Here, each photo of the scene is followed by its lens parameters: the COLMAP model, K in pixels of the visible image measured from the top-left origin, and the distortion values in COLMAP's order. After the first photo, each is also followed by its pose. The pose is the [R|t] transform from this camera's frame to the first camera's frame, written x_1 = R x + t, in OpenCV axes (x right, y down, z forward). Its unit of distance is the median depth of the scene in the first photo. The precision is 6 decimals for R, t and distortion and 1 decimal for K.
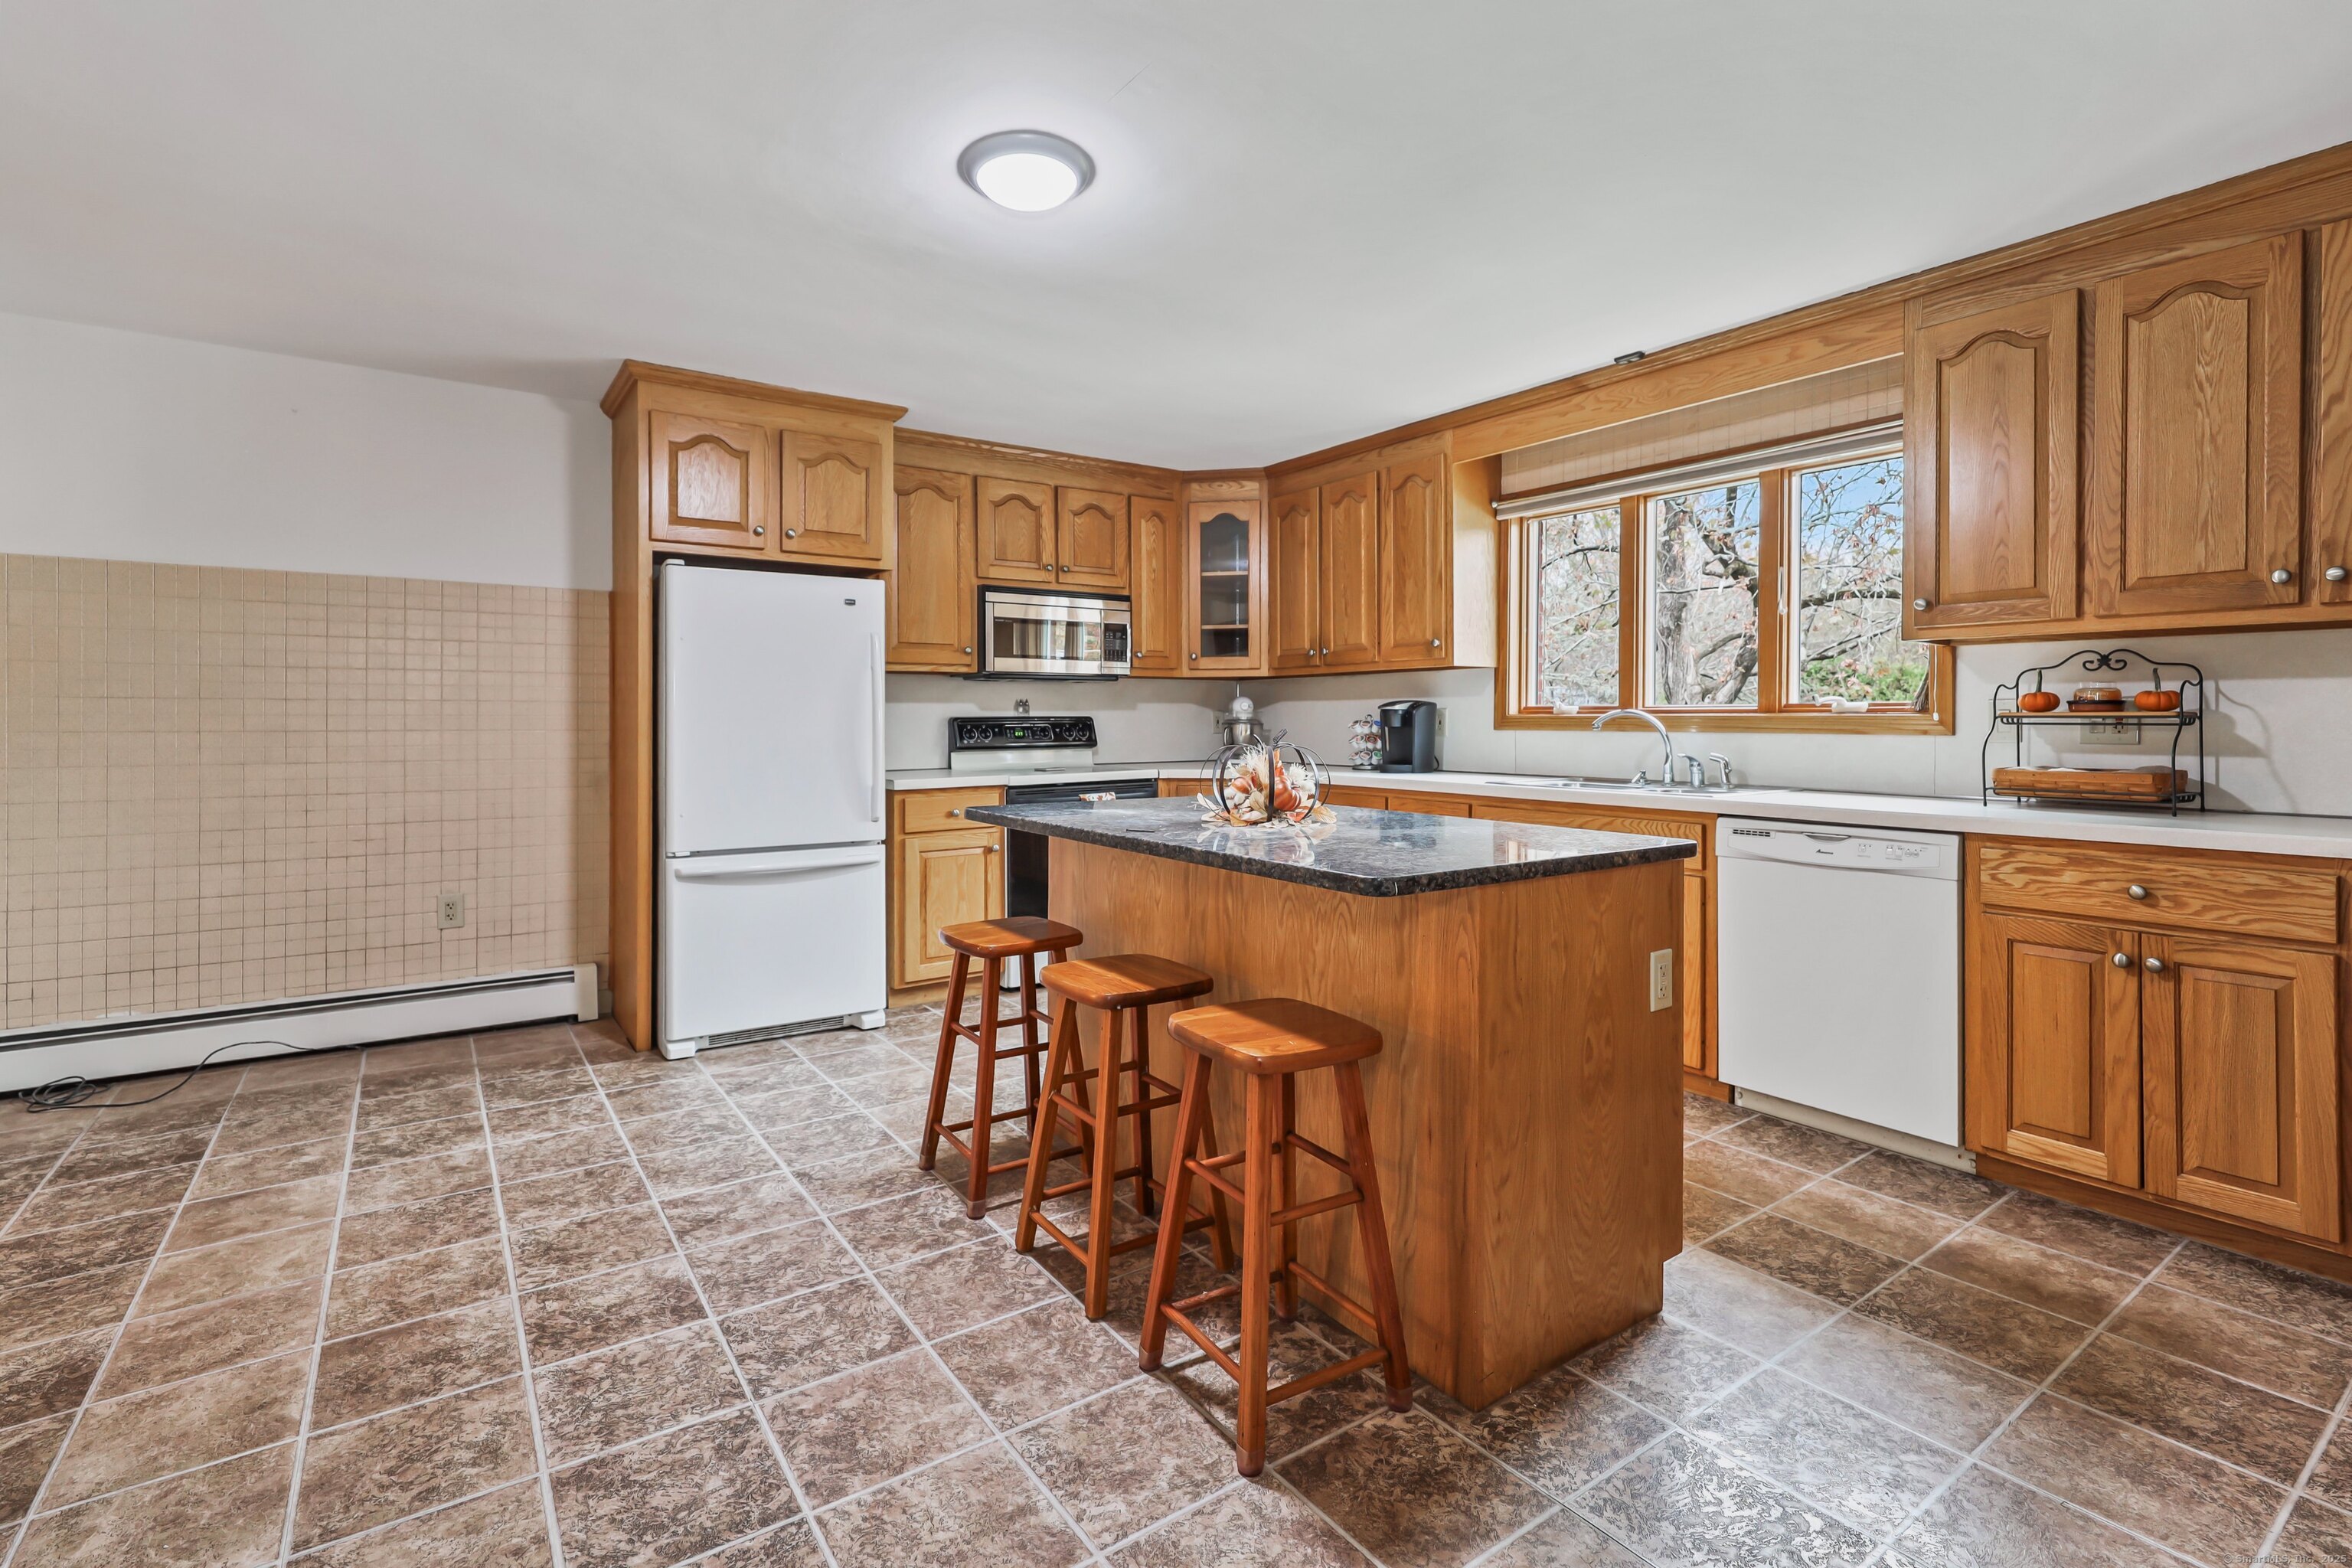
lens RADIAL K [[1069.8, 0, 1168.6], [0, 1069.8, 725.5], [0, 0, 1]] dist [0.003370, 0.000065]
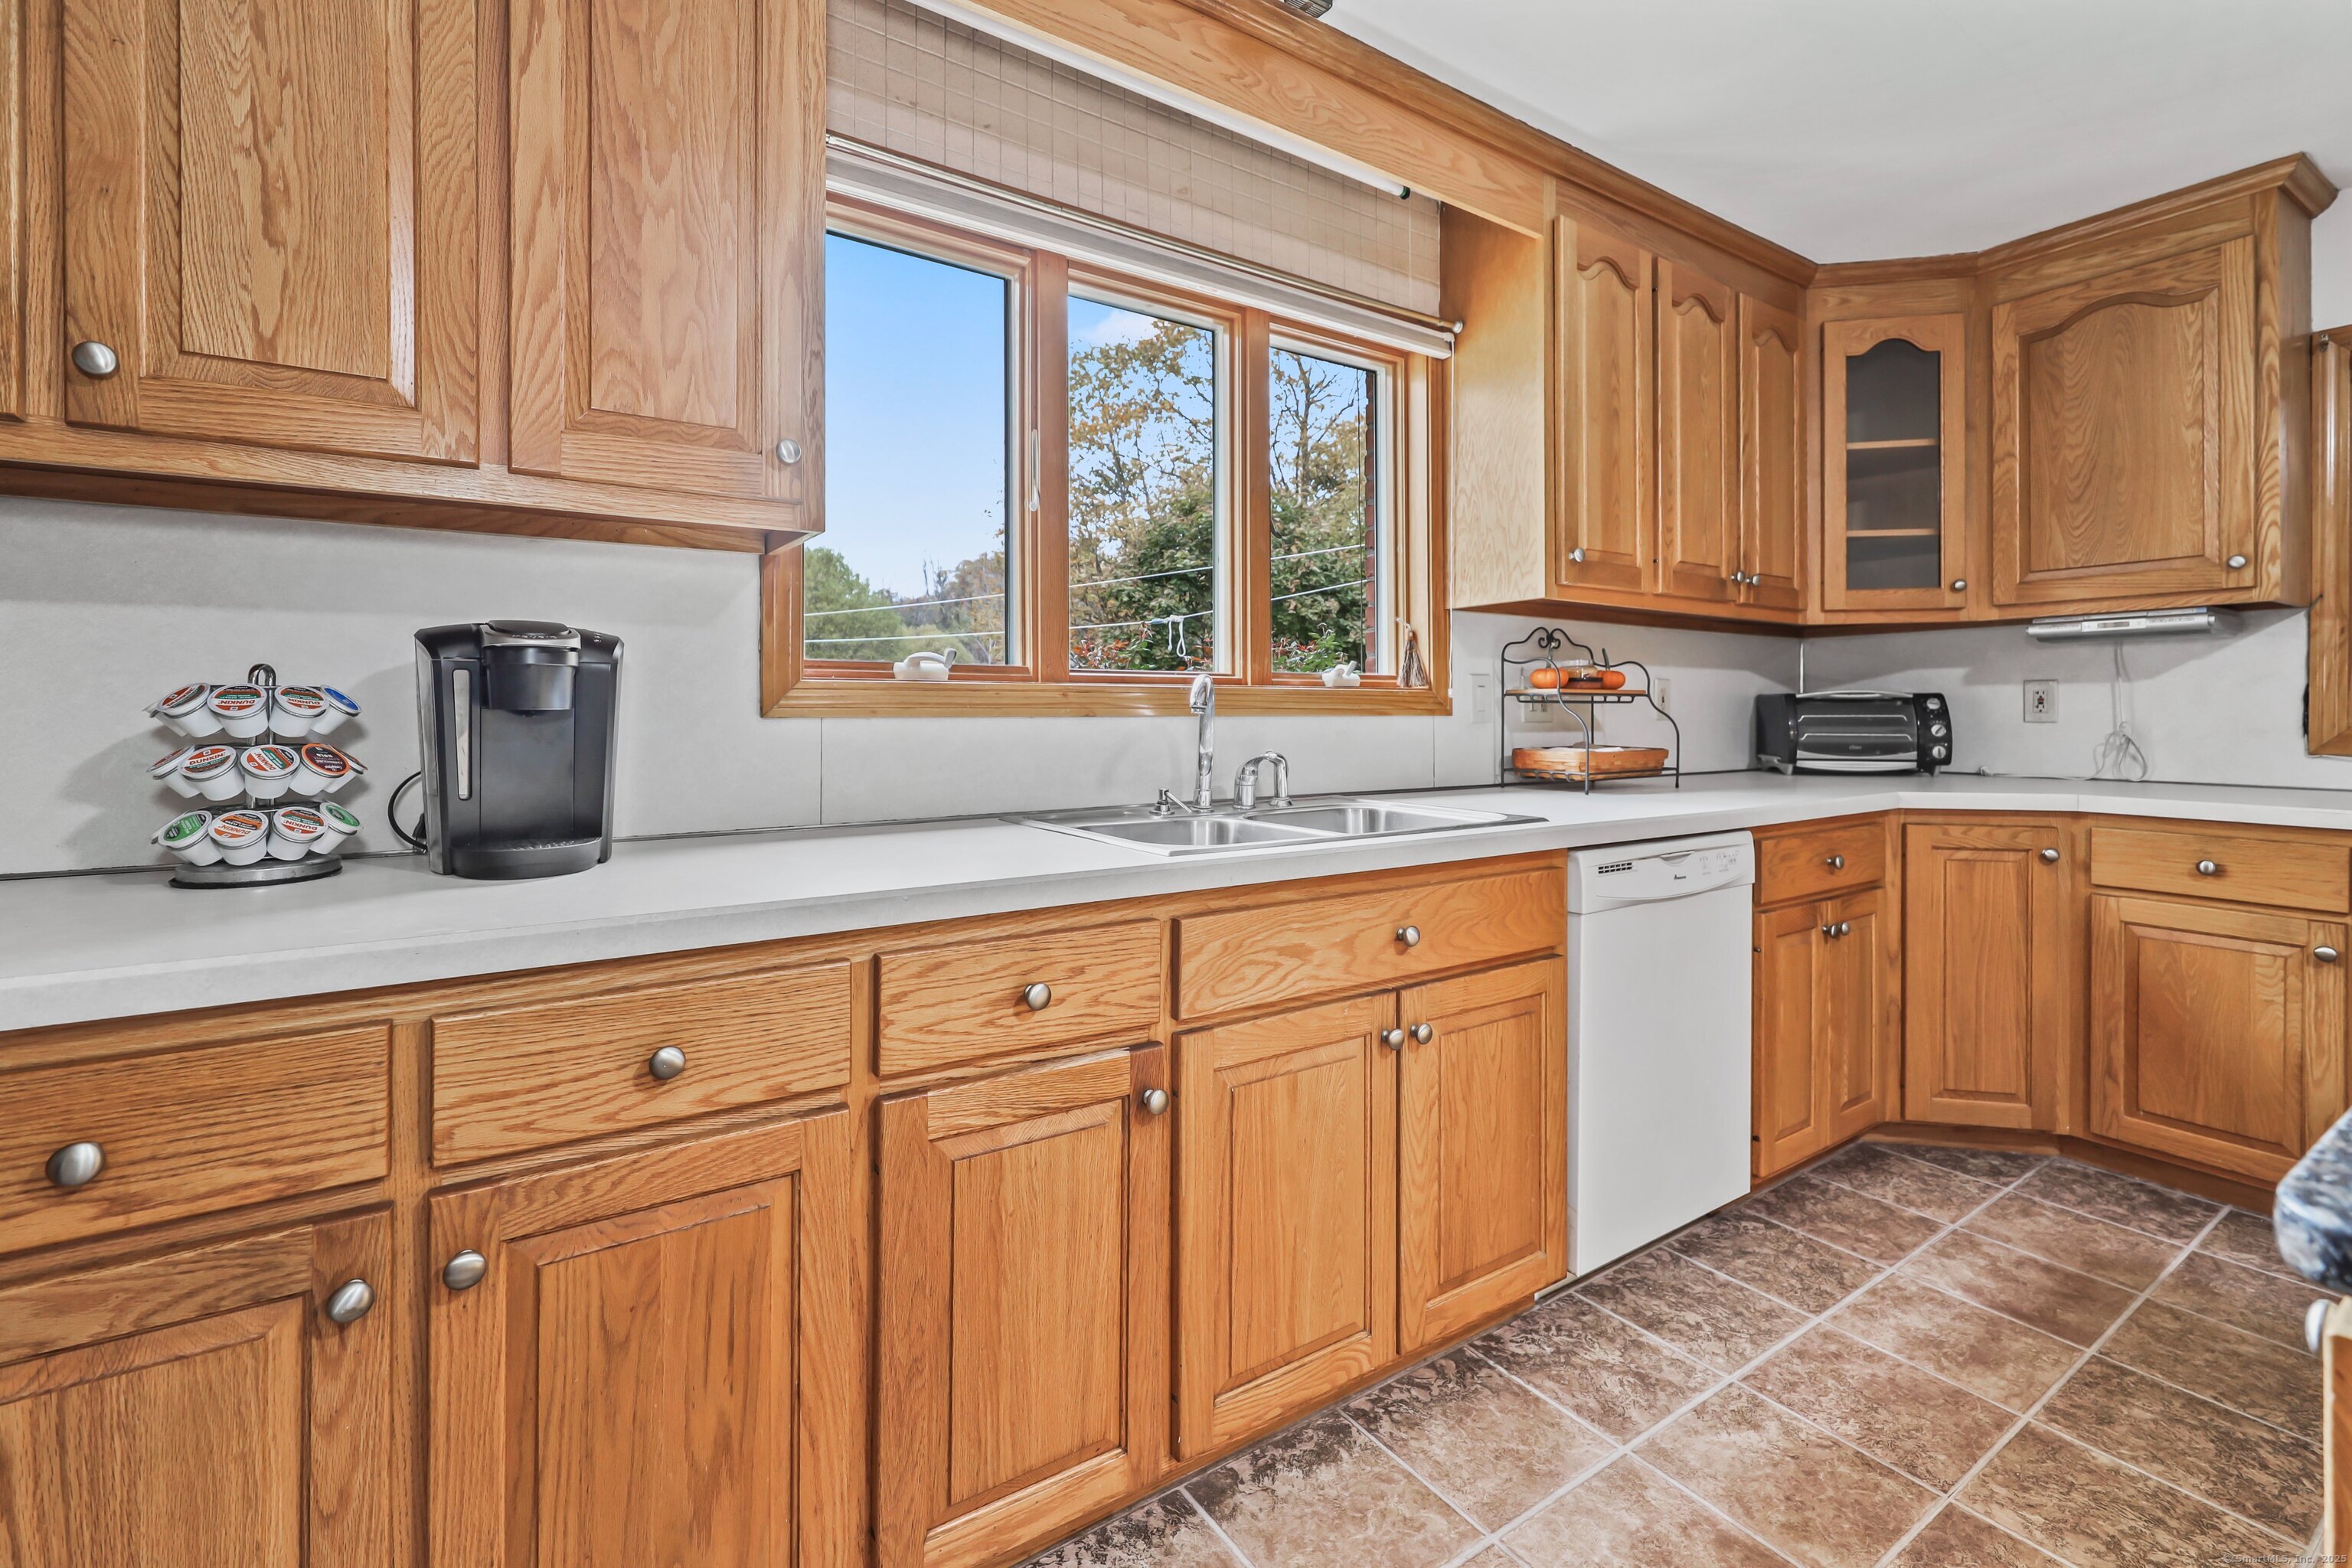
lens RADIAL K [[1028.9, 0, 1169.4], [0, 1028.9, 706.9], [0, 0, 1]] dist [0.002978, 0.000139]
pose [[0.026138, -0.000884, 0.999658, -0.110259], [0.003159, 0.999995, 0.000802, 0.001336], [-0.999653, 0.003137, 0.026140, 1.541684]]
